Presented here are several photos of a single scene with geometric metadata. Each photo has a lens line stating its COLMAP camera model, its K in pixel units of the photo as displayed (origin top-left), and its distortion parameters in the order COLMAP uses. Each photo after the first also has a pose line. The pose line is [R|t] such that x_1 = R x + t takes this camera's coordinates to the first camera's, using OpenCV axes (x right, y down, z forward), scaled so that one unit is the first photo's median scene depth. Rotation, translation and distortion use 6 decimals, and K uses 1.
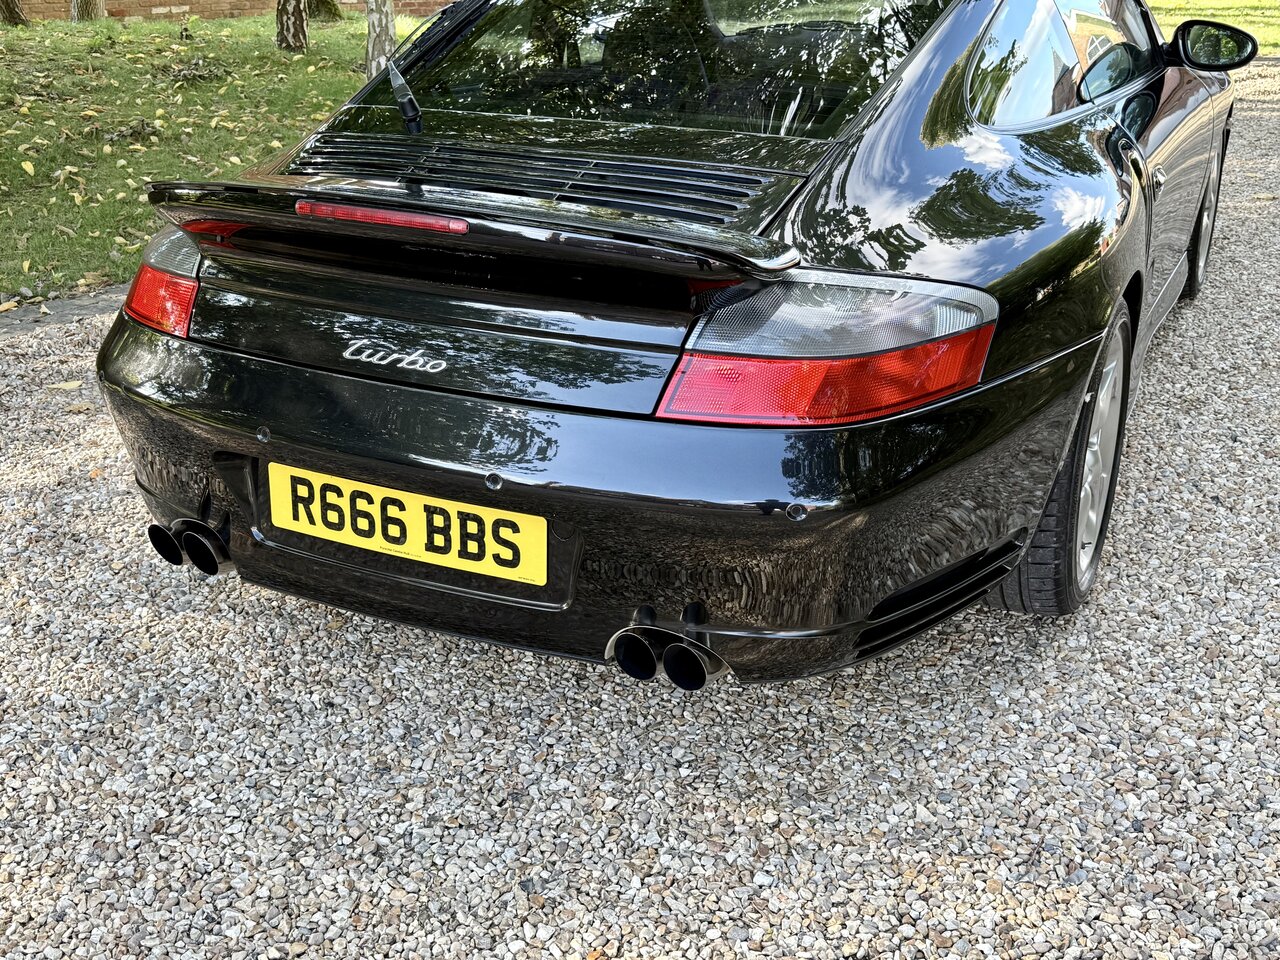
lens RADIAL K [[1369.8, 0, 640.0], [0, 1369.8, 480.0], [0, 0, 1]] dist [0.218334, -0.507975]
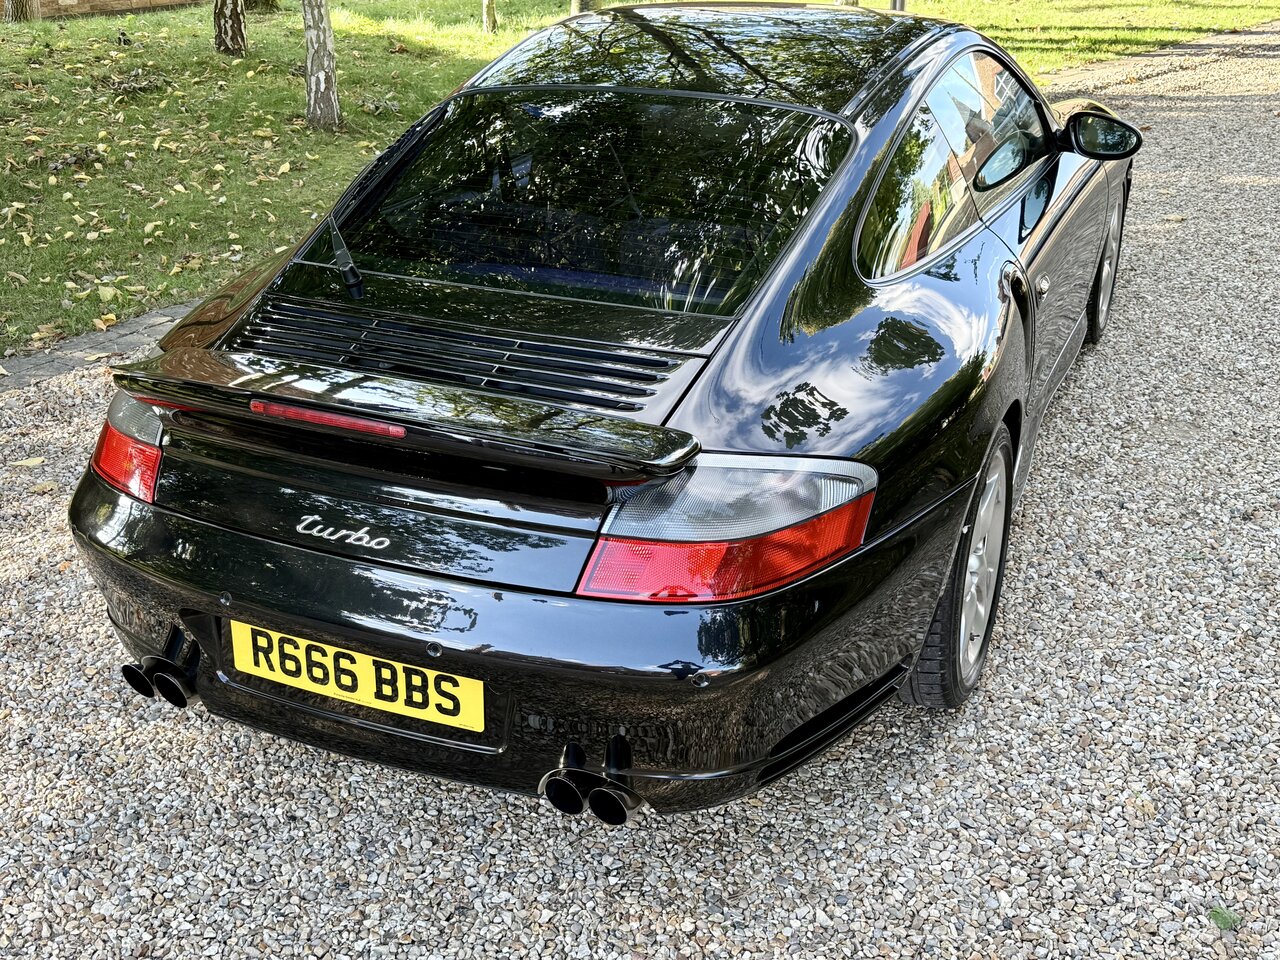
lens RADIAL K [[1371.0, 0, 630.3], [0, 1371.0, 482.4], [0, 0, 1]] dist [0.209141, -0.481354]
pose [[0.999415, -0.023155, 0.025156, 0.025606], [0.022040, 0.998799, 0.043769, -0.161585], [-0.026139, -0.043189, 0.998725, -0.113186]]
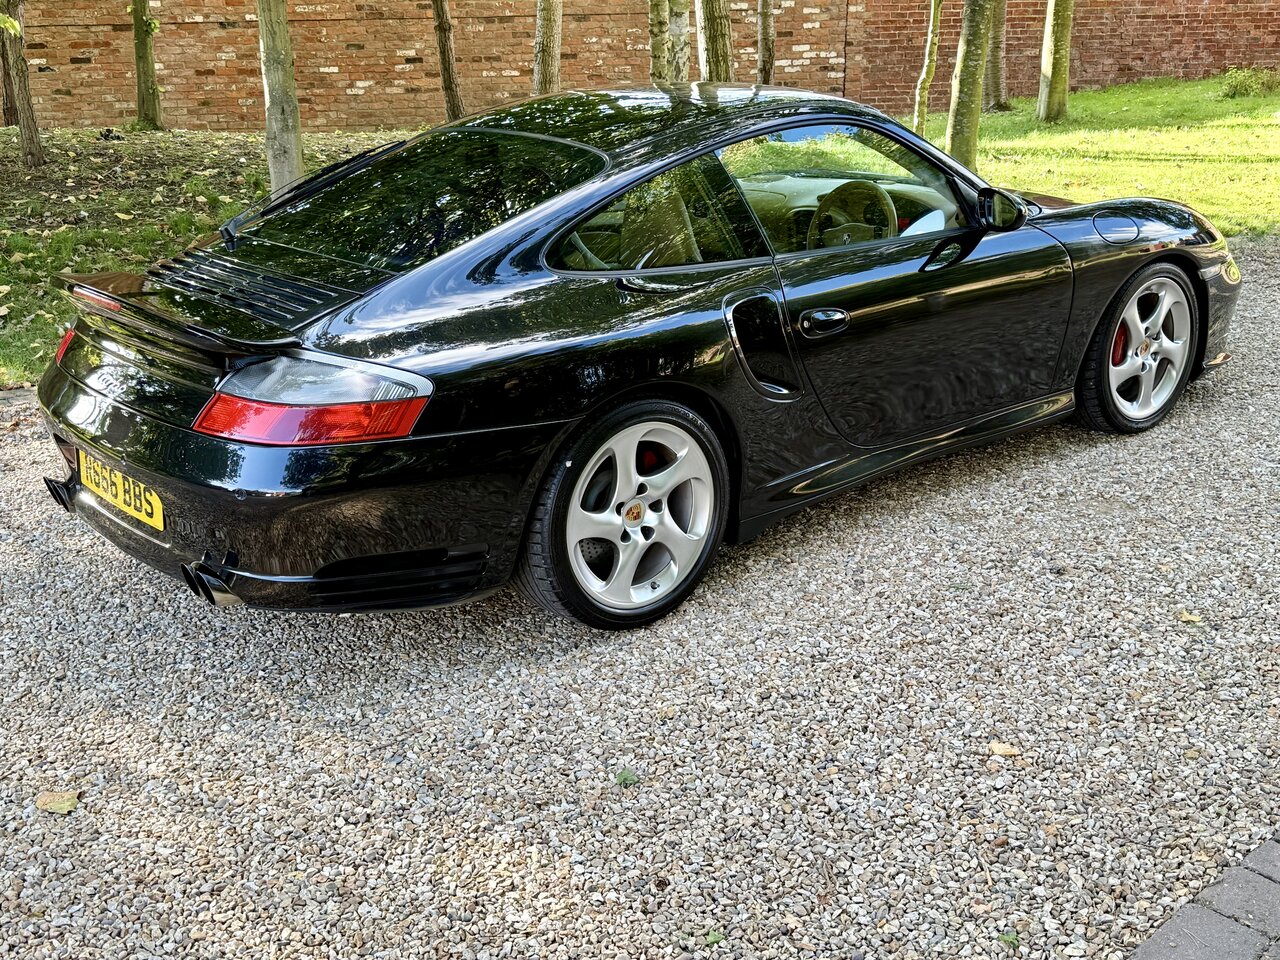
lens RADIAL K [[1482.2, 0, 628.6], [0, 1482.2, 480.3], [0, 0, 1]] dist [0.209936, -0.493823]
pose [[0.911913, 0.115354, -0.393837, 1.035898], [-0.143461, 0.988740, -0.042577, 0.014218], [0.384491, 0.095327, 0.918194, -0.382678]]
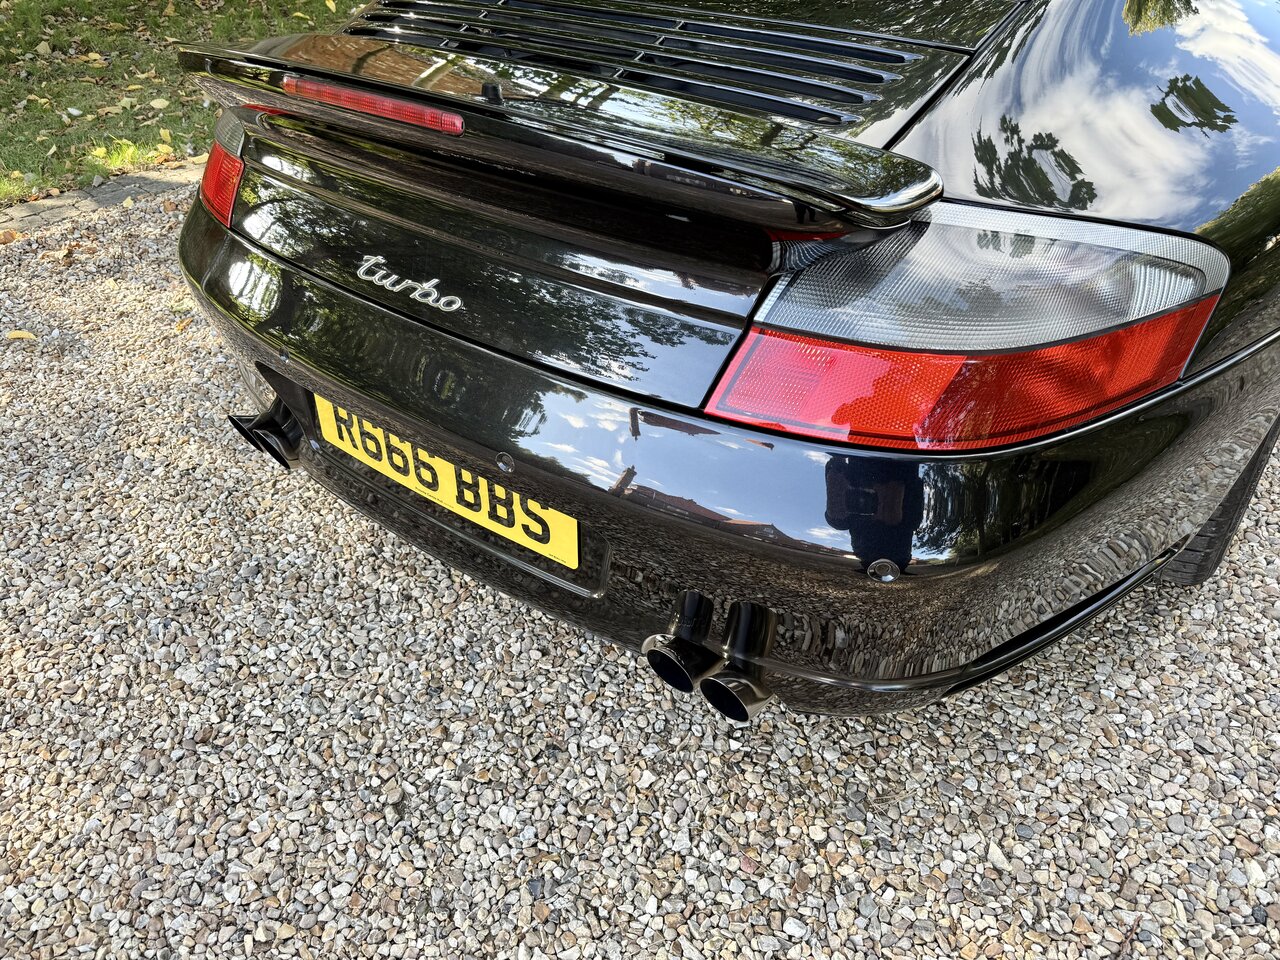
lens RADIAL K [[913.6, 0, 638.2], [0, 913.6, 485.8], [0, 0, 1]] dist [0.044907, -0.059161]
pose [[0.980321, 0.105393, -0.166924, 0.053428], [-0.058781, 0.963048, 0.262839, -0.115905], [0.188457, -0.247854, 0.950291, 0.449647]]
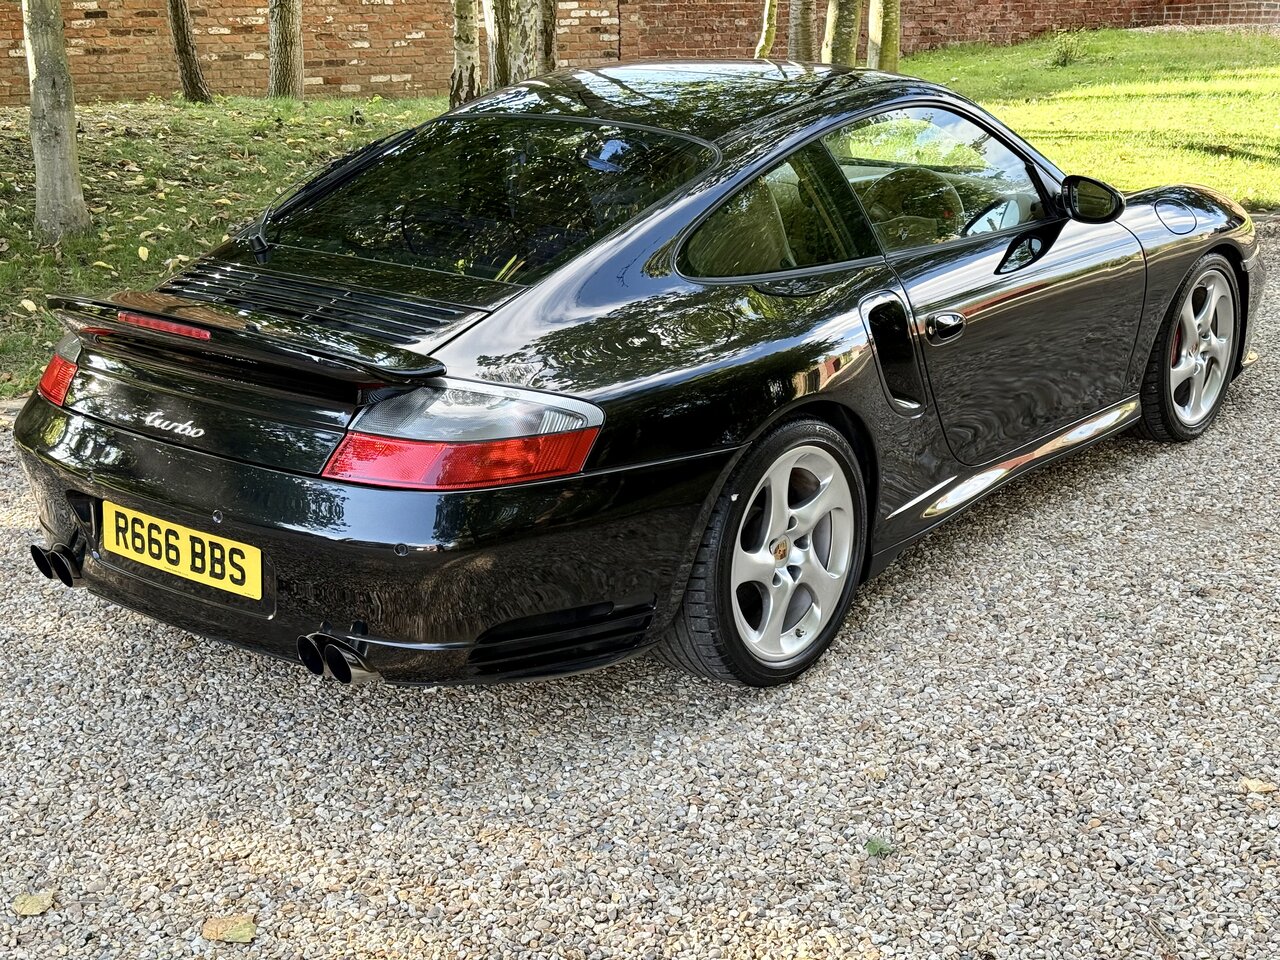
lens RADIAL K [[1808.1, 0, 625.4], [0, 1808.1, 475.1], [0, 0, 1]] dist [0.193184, -0.385168]
pose [[0.973836, 0.064893, -0.217789, 0.613577], [-0.086078, 0.992284, -0.089233, 0.078295], [0.210318, 0.105645, 0.971908, -0.623487]]
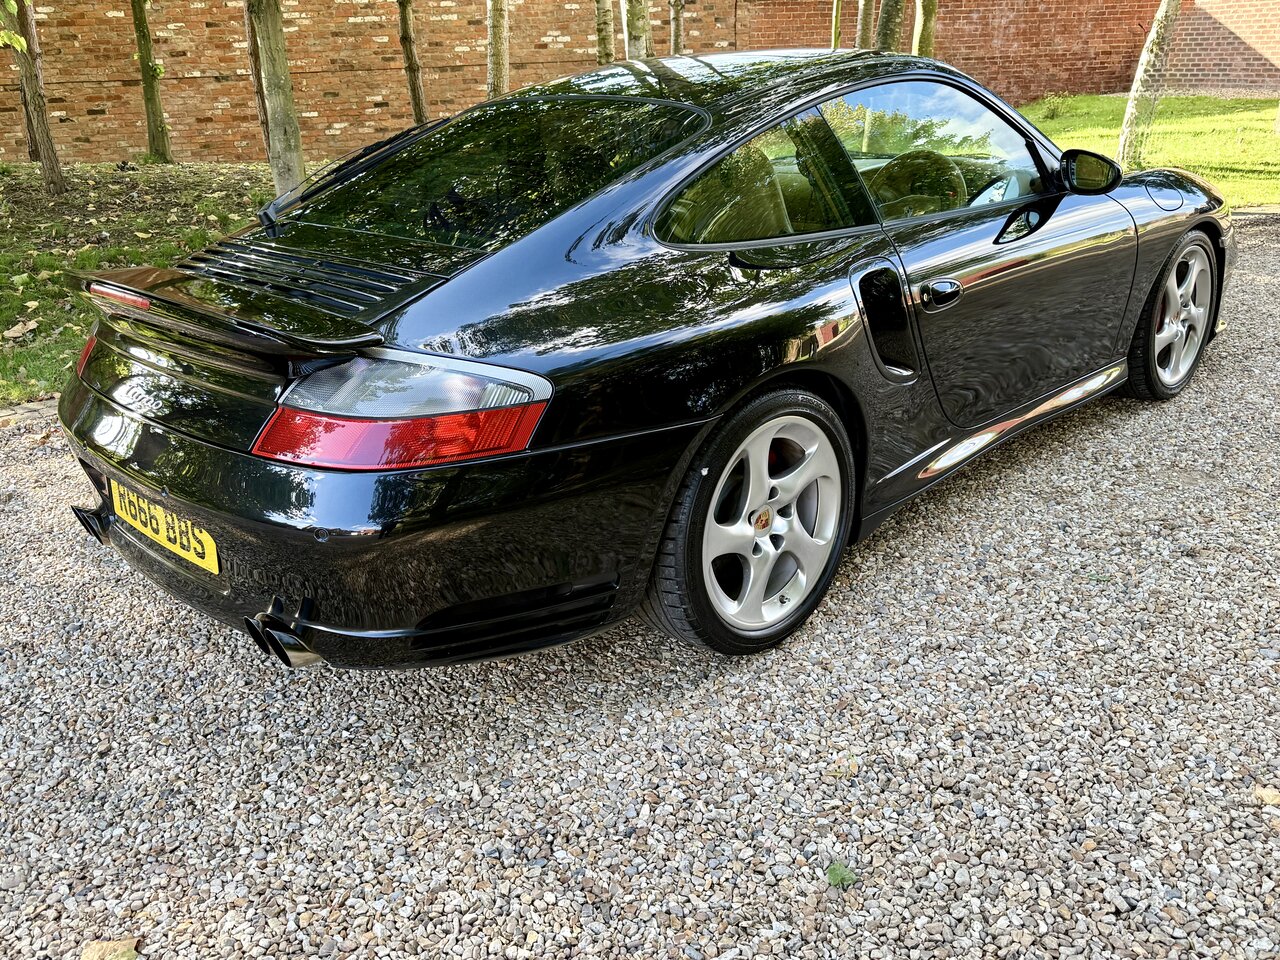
lens RADIAL K [[1115.1, 0, 628.8], [0, 1115.1, 482.7], [0, 0, 1]] dist [0.165788, -0.345266]
pose [[0.942855, 0.085963, -0.321924, 0.605524], [-0.095072, 0.995390, -0.012650, -0.033106], [0.319353, 0.042533, 0.946681, 0.079409]]
